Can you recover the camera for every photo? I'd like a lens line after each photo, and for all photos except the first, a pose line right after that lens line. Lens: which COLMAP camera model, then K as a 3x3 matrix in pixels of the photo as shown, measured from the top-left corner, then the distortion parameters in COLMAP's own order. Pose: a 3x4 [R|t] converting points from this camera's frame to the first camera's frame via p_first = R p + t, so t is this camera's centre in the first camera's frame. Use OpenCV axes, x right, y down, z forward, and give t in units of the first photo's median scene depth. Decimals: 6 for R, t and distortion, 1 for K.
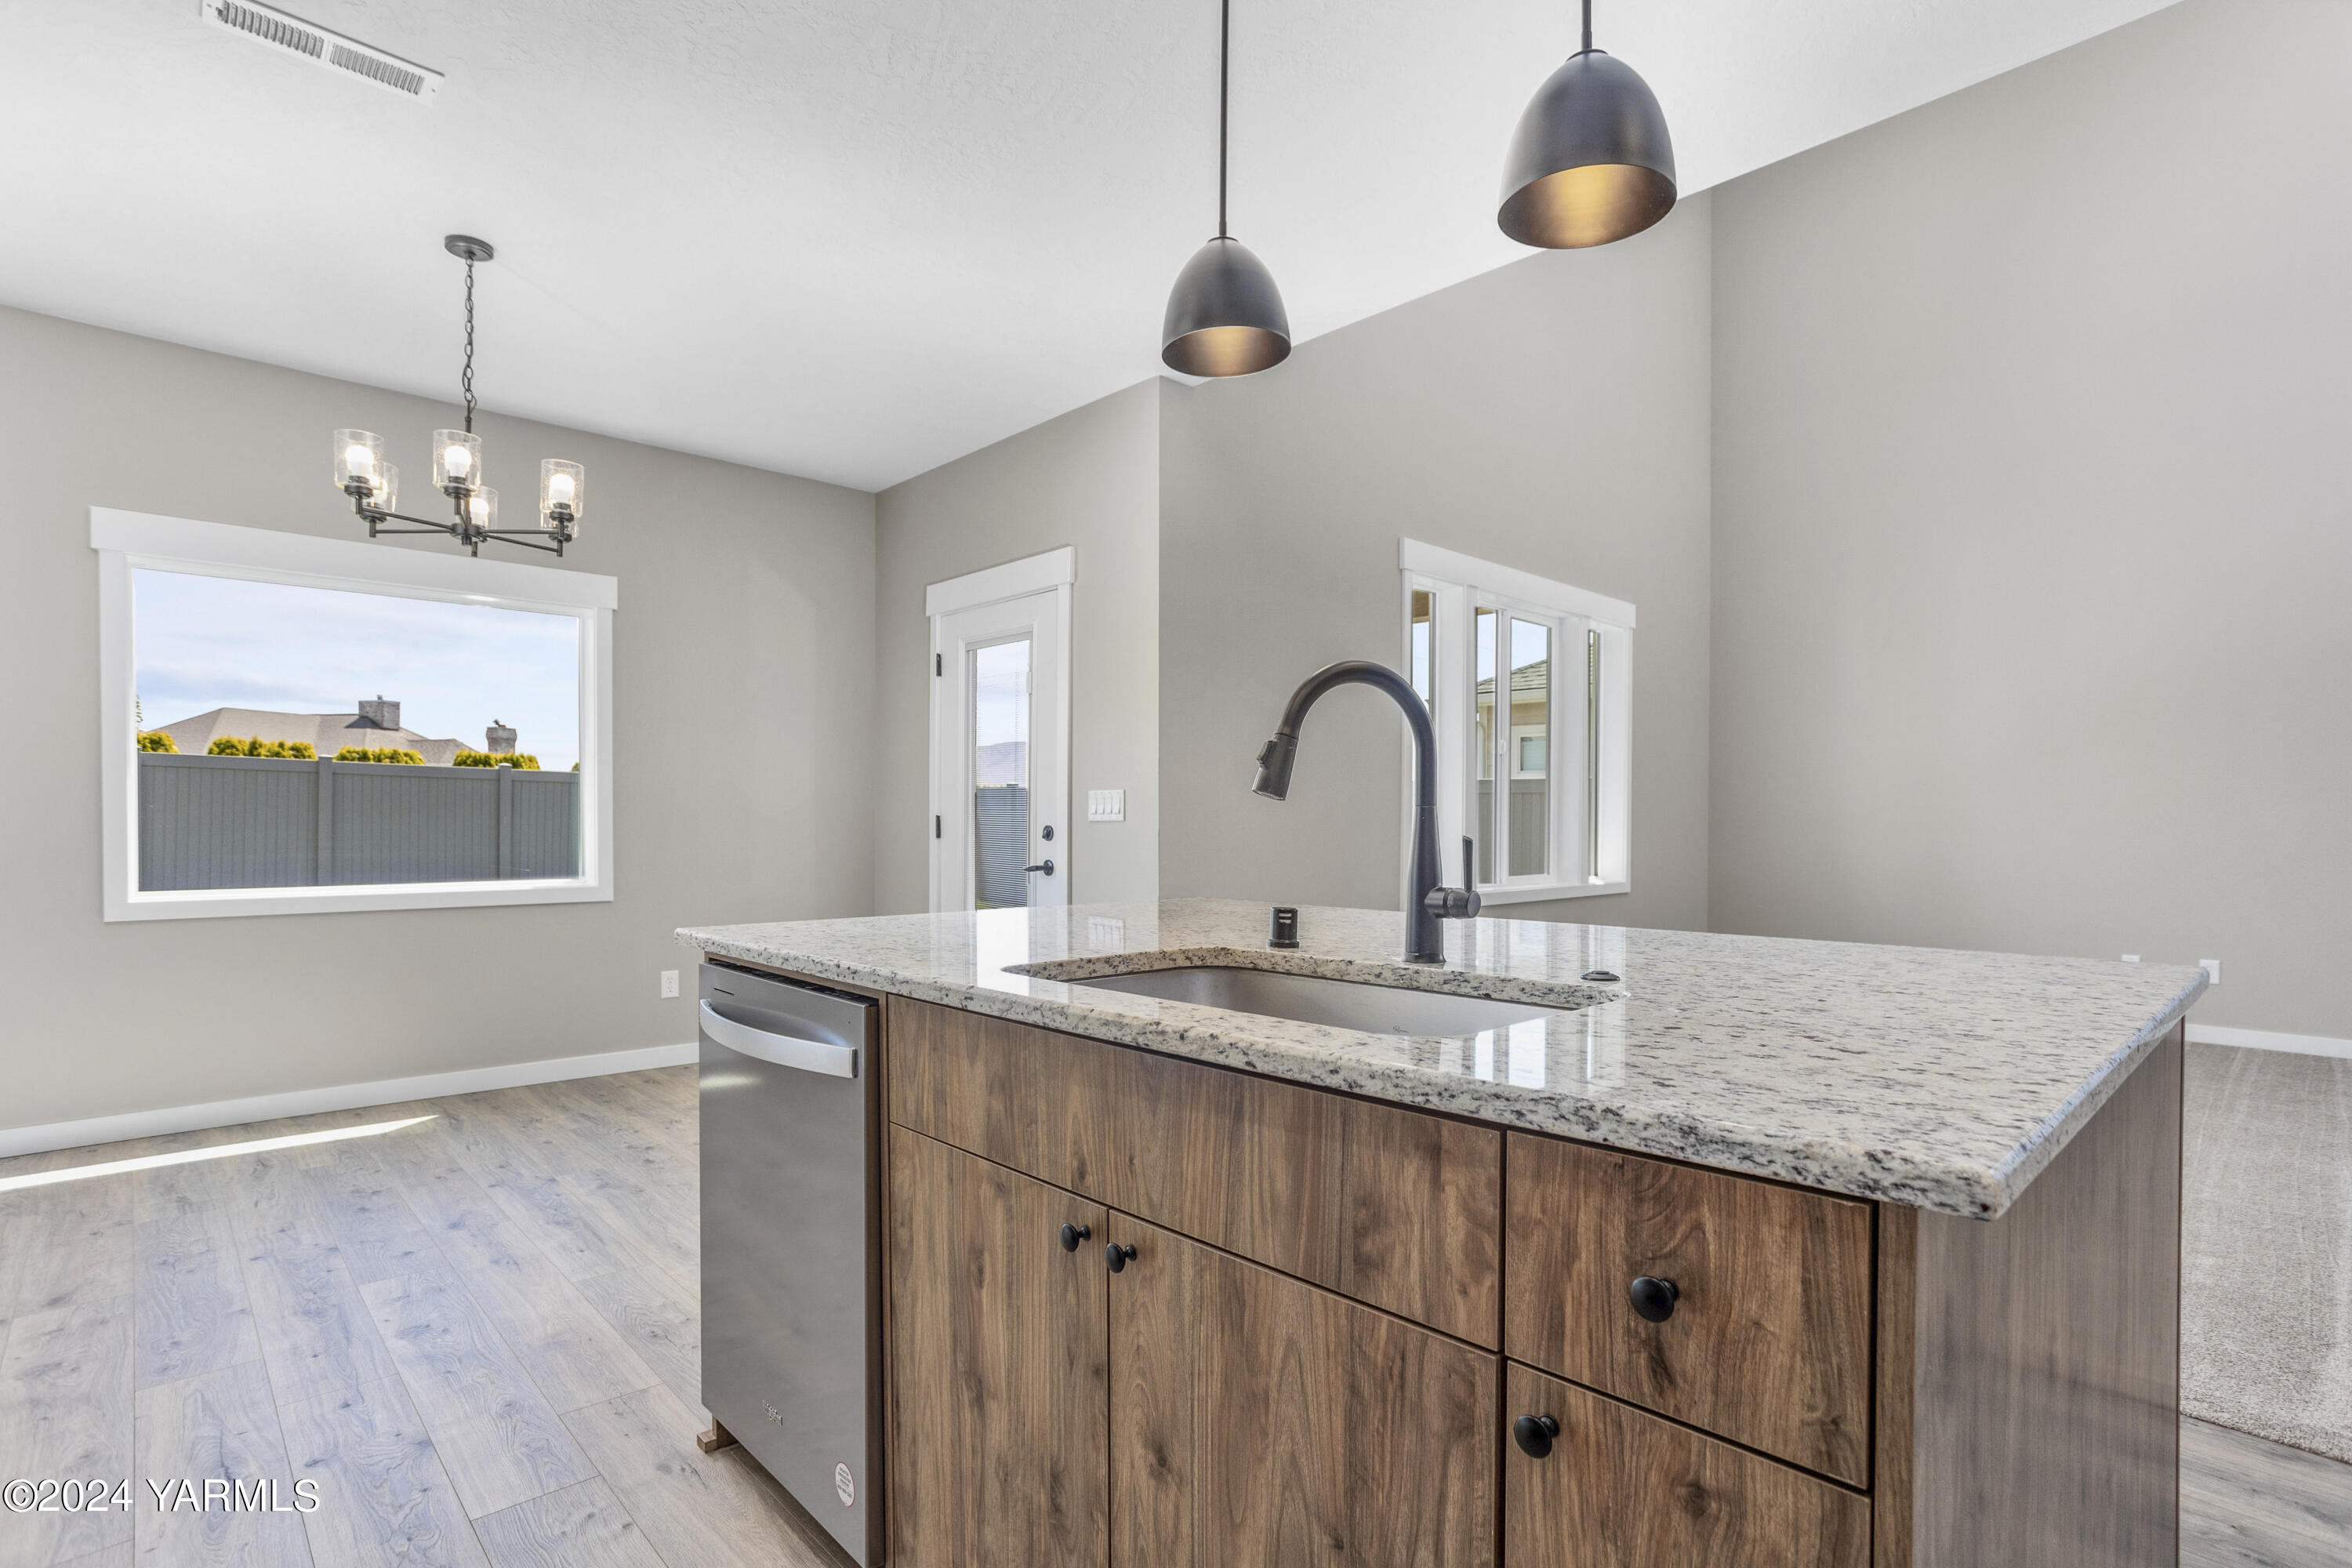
lens RADIAL K [[1154.1, 0, 1167.1], [0, 1154.1, 815.4], [0, 0, 1]] dist [-0.027207, 0.018608]
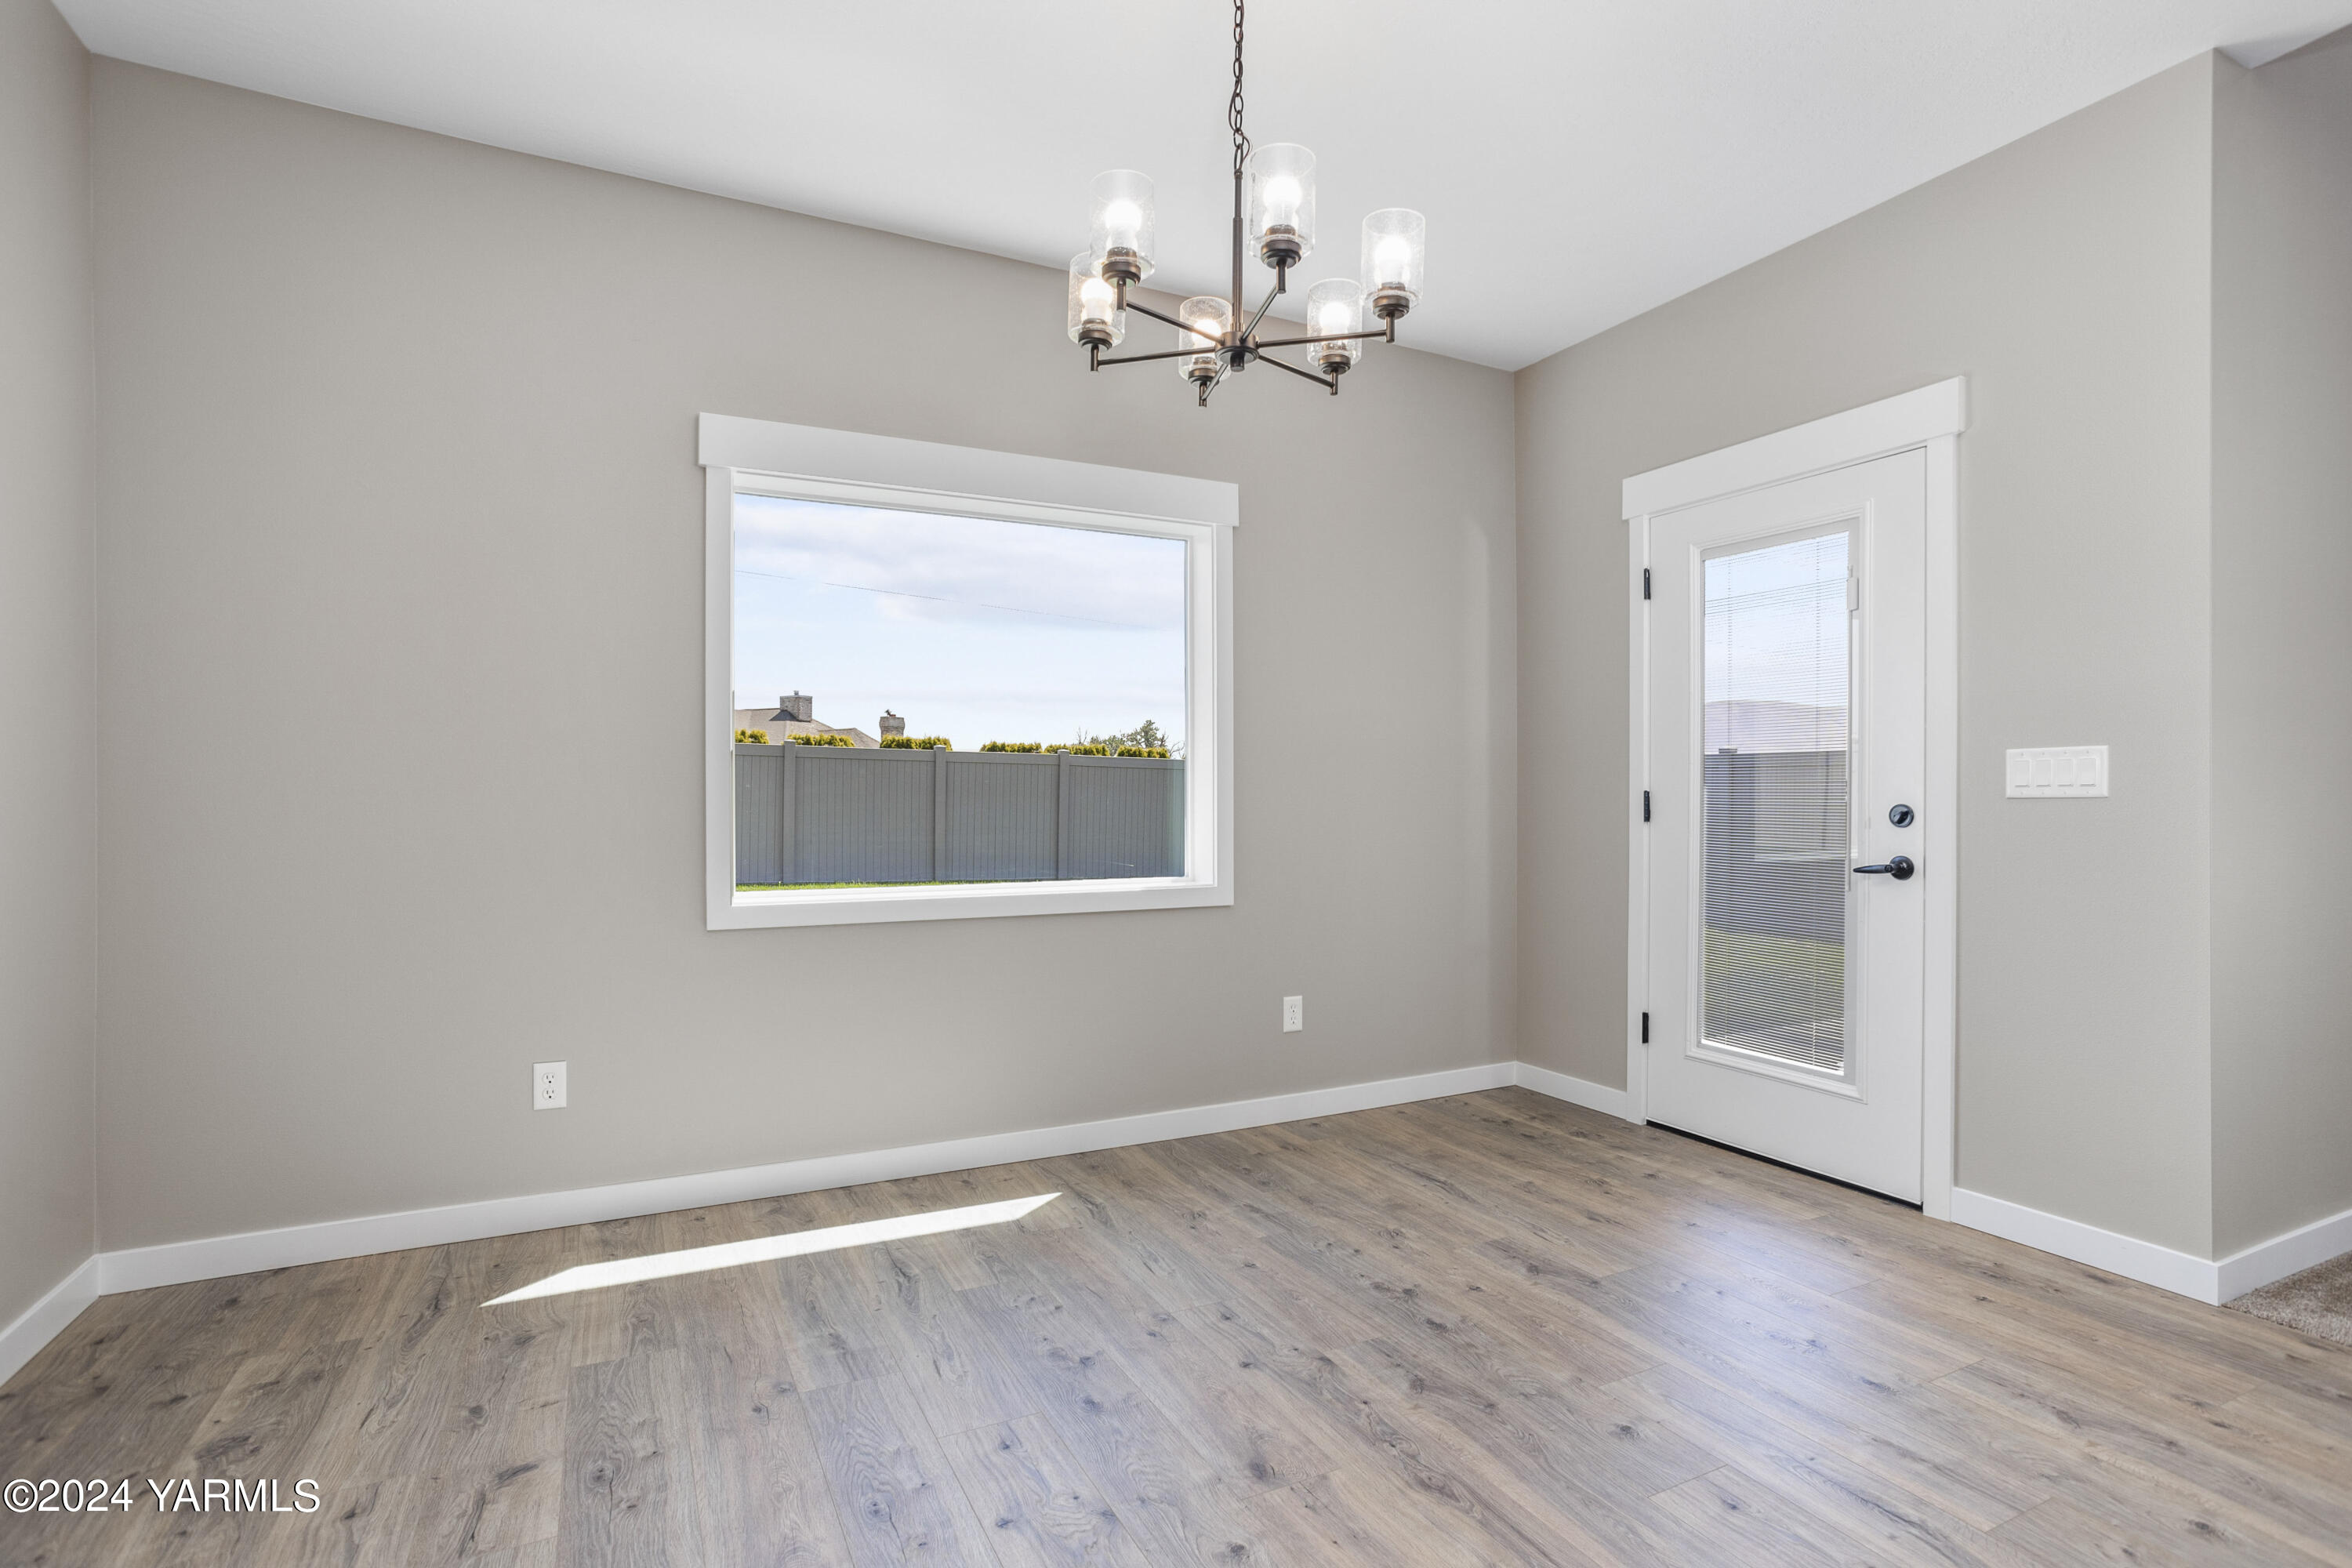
lens RADIAL K [[1143.1, 0, 1185.1], [0, 1143.1, 783.5], [0, 0, 1]] dist [-0.047430, 0.000554]
pose [[0.963409, -0.008646, -0.267897, -0.325040], [0.006604, 0.999942, -0.008519, -0.001412], [0.267955, 0.006438, 0.963410, 0.268994]]
